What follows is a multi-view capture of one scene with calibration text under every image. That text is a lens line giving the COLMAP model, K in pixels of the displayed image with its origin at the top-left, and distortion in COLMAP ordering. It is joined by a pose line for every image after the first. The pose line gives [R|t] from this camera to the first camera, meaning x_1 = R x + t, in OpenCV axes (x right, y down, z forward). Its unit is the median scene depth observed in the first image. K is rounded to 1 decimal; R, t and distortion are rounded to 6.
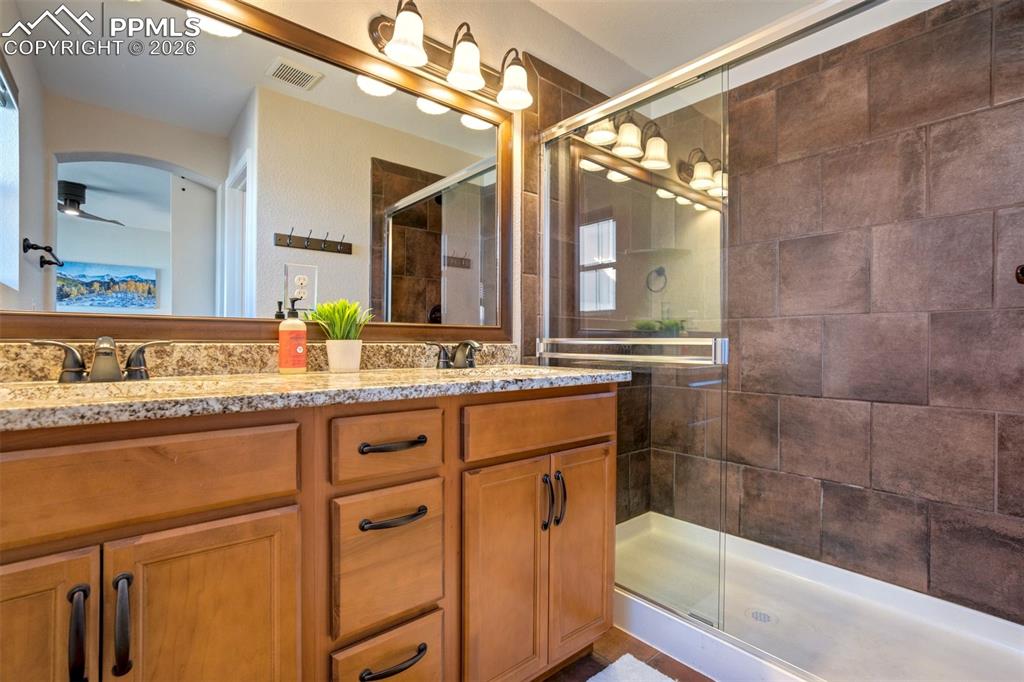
lens RADIAL K [[474.0, 0, 518.7], [0, 474.0, 340.9], [0, 0, 1]] dist [-0.039198, 0.019084]
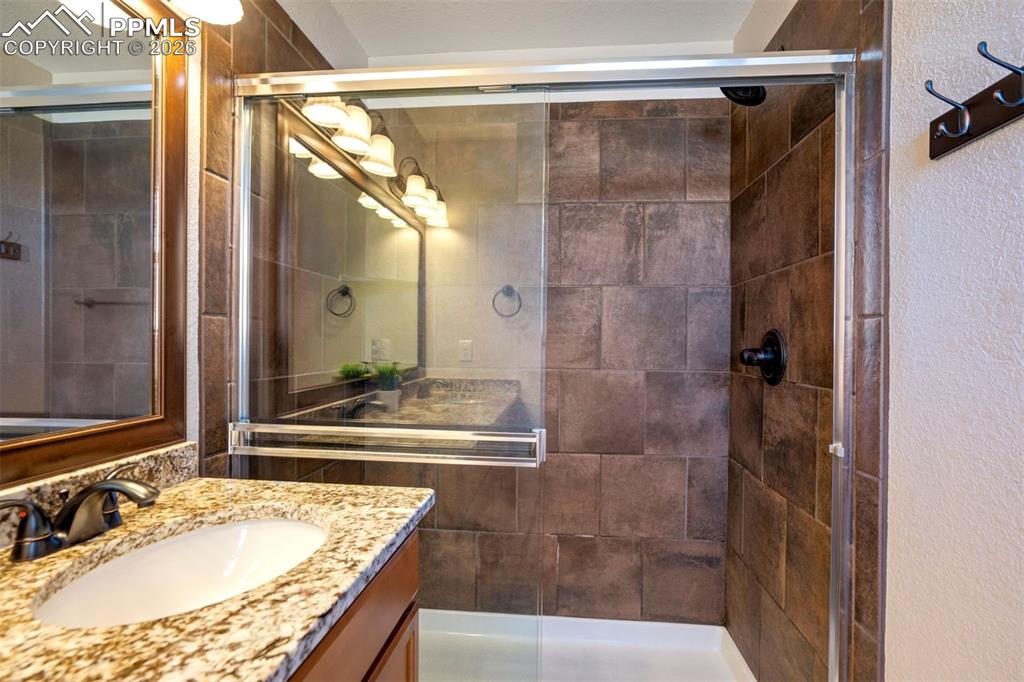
lens RADIAL K [[485.1, 0, 521.2], [0, 485.1, 344.4], [0, 0, 1]] dist [-0.044403, 0.023225]
pose [[0.722216, -0.001214, 0.691667, -0.126998], [-0.006939, 0.999935, 0.009000, -0.128074], [-0.691633, -0.011299, 0.722161, 0.354666]]
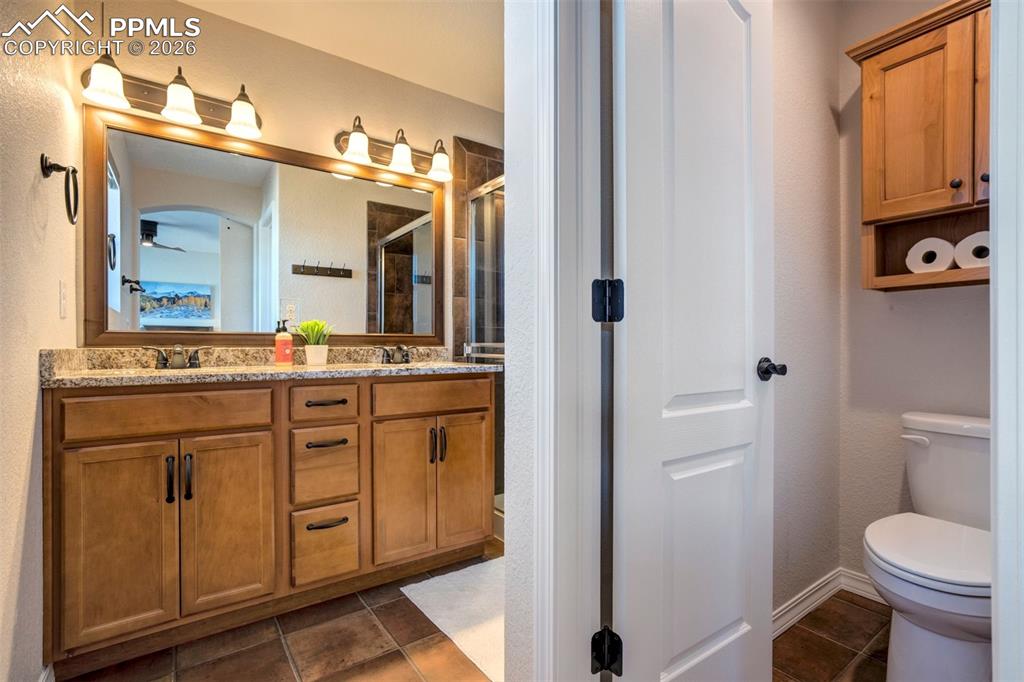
lens RADIAL K [[478.0, 0, 519.3], [0, 478.0, 346.1], [0, 0, 1]] dist [-0.043724, 0.022135]
pose [[0.996246, -0.004749, -0.086442, 0.361633], [0.005103, 0.999979, 0.003871, -0.001369], [0.086422, -0.004298, 0.996249, -0.430769]]
